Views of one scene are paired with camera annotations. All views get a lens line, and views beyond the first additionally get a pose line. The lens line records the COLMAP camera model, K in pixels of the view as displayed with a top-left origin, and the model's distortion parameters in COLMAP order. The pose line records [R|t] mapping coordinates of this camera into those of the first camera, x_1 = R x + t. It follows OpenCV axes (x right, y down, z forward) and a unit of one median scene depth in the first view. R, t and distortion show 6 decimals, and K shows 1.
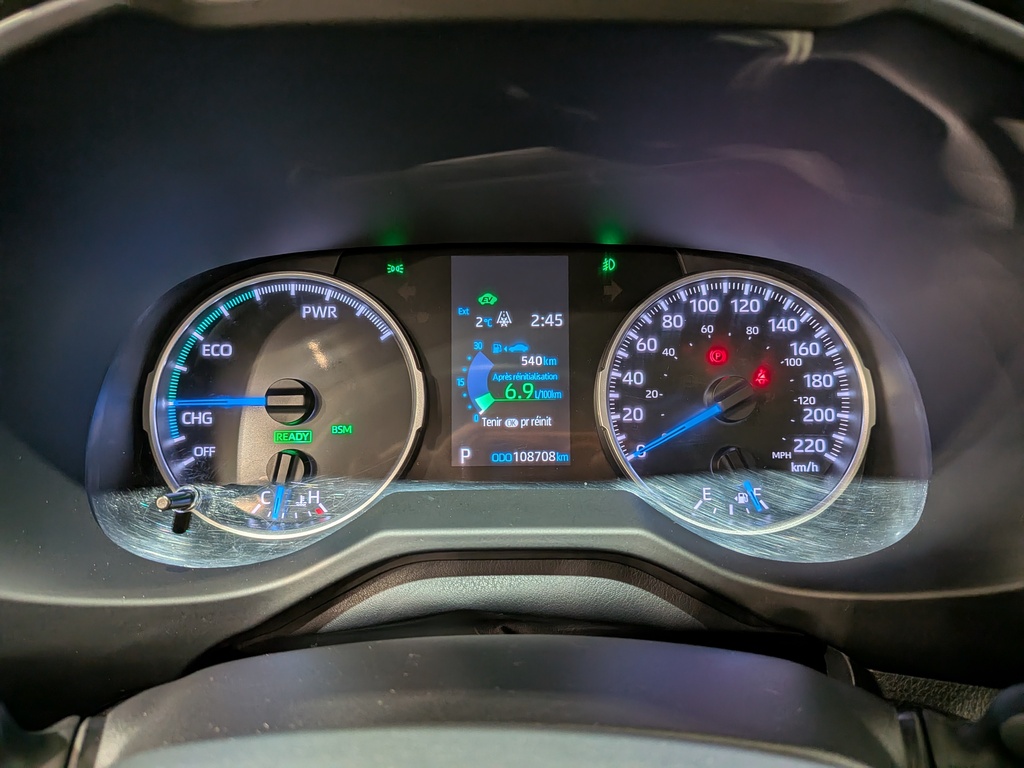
lens RADIAL K [[733.1, 0, 506.2], [0, 733.1, 403.4], [0, 0, 1]] dist [0.087043, -0.155971]
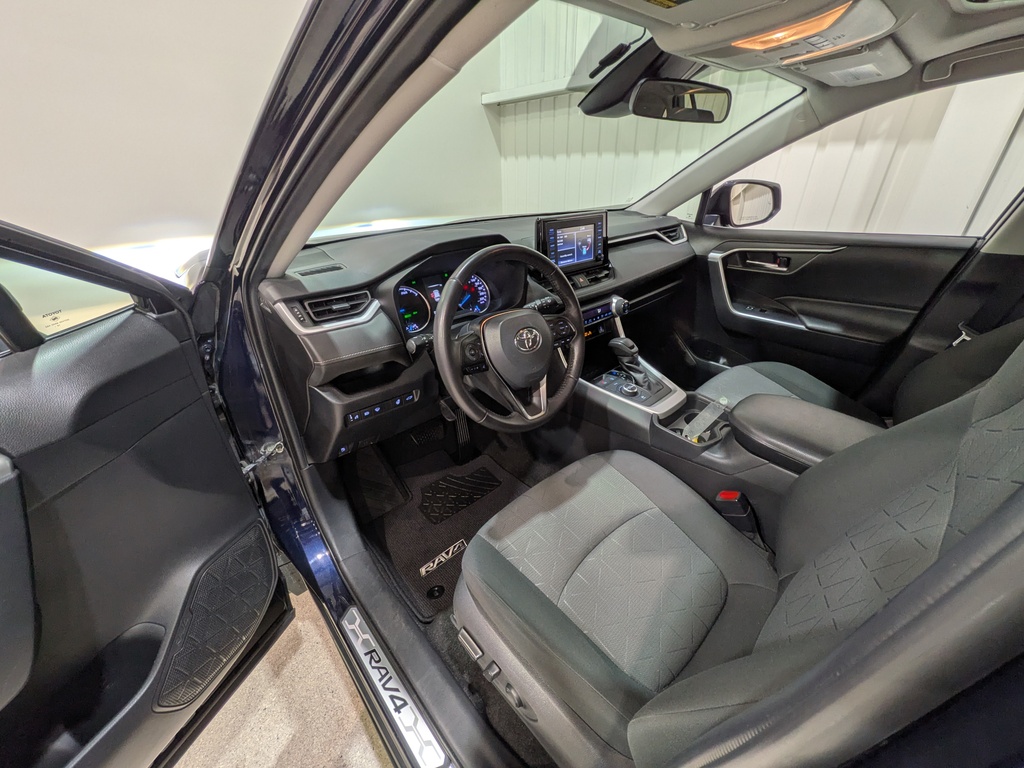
lens RADIAL K [[397.2, 0, 512.0], [0, 397.2, 378.0], [0, 0, 1]] dist [0.012892, -0.000011]
pose [[0.751082, -0.320120, 0.577407, -1.556687], [0.237414, 0.947039, 0.216224, 0.024764], [-0.616045, -0.025317, 0.787304, -1.827989]]
